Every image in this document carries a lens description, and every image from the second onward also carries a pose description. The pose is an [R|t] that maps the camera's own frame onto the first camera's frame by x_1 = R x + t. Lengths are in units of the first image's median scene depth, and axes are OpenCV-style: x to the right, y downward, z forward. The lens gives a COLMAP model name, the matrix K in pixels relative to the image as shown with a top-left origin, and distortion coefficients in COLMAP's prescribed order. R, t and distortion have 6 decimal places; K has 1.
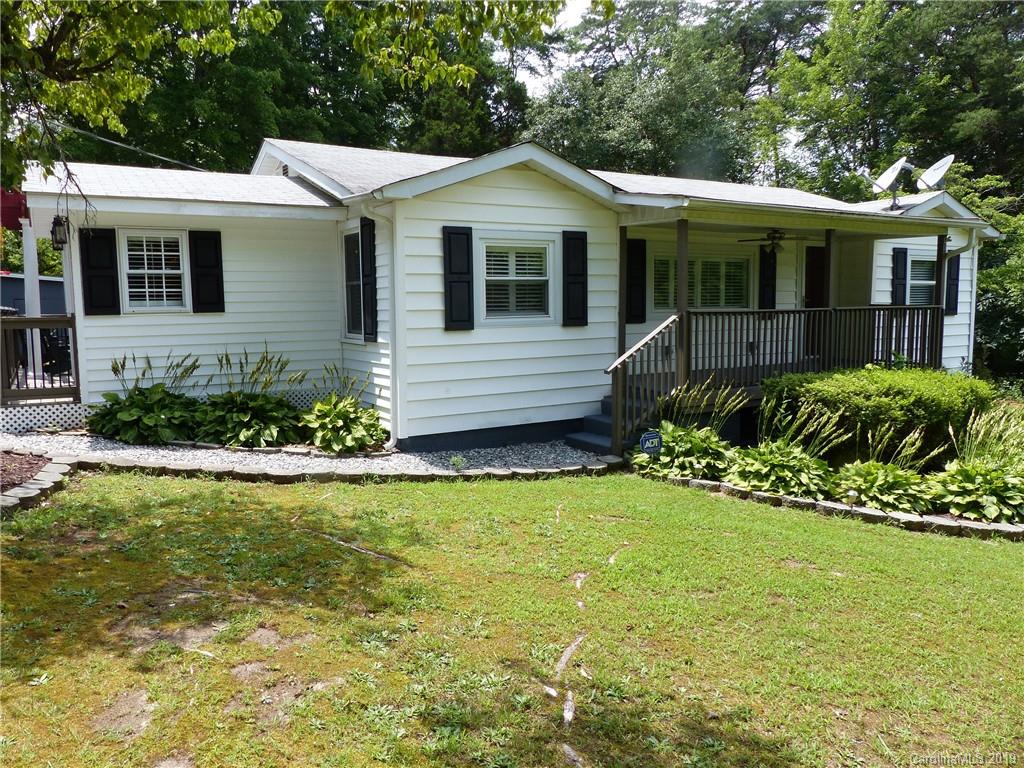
lens RADIAL K [[764.8, 0, 510.6], [0, 764.8, 389.6], [0, 0, 1]] dist [-0.025447, 0.014021]
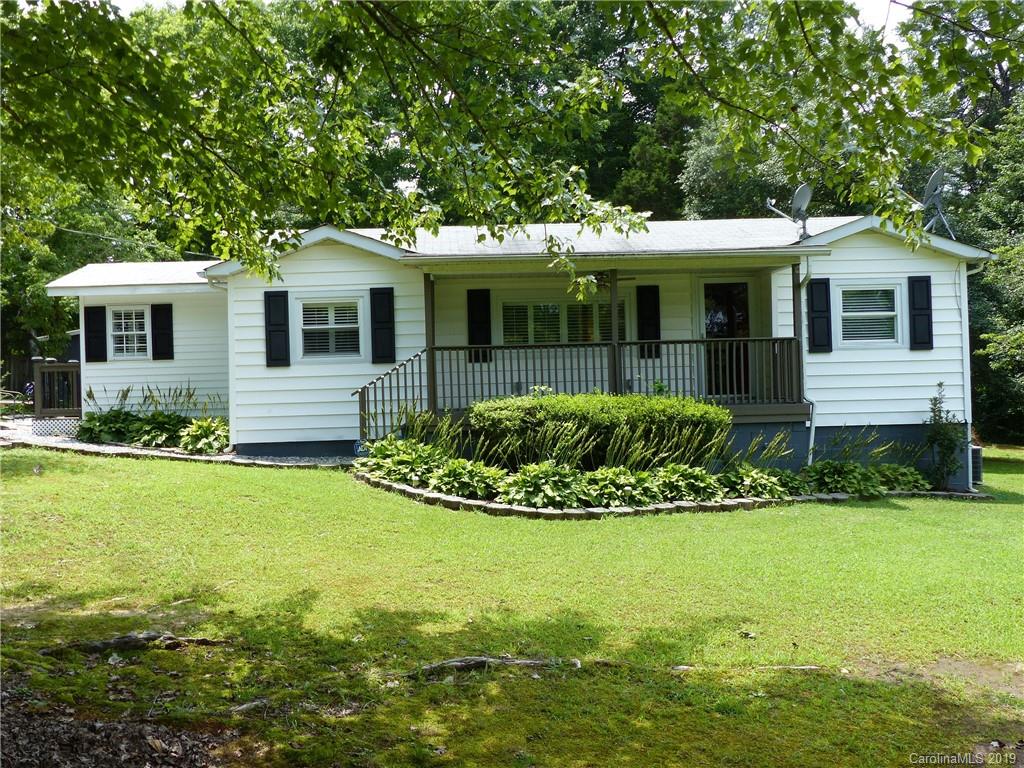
lens RADIAL K [[996.7, 0, 512.7], [0, 996.7, 389.3], [0, 0, 1]] dist [-0.060605, 0.000000]
pose [[0.882243, -0.014331, -0.470577, 1.094505], [-0.035424, 0.994682, -0.096707, 0.114456], [0.469461, 0.101989, 0.877043, -0.331795]]
